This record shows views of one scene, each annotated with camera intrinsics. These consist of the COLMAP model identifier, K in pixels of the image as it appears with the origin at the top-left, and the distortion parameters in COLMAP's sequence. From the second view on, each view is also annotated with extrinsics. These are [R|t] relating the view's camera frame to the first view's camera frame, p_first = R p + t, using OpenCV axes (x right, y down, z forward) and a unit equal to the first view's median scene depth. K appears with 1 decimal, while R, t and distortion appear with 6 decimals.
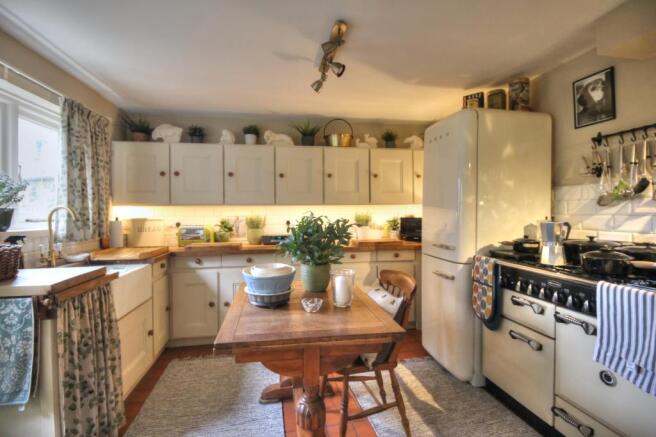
lens RADIAL K [[304.7, 0, 327.8], [0, 304.7, 214.3], [0, 0, 1]] dist [-0.000029, -0.014256]
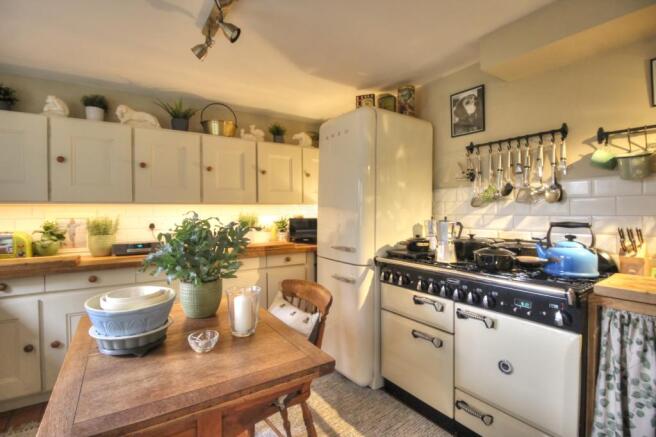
lens RADIAL K [[304.7, 0, 327.8], [0, 304.7, 214.3], [0, 0, 1]] dist [-0.000029, -0.014256]
pose [[0.914724, -0.003269, 0.404066, -0.052466], [0.003642, 0.999993, -0.000155, -0.001804], [-0.404063, 0.001614, 0.914730, 0.159823]]
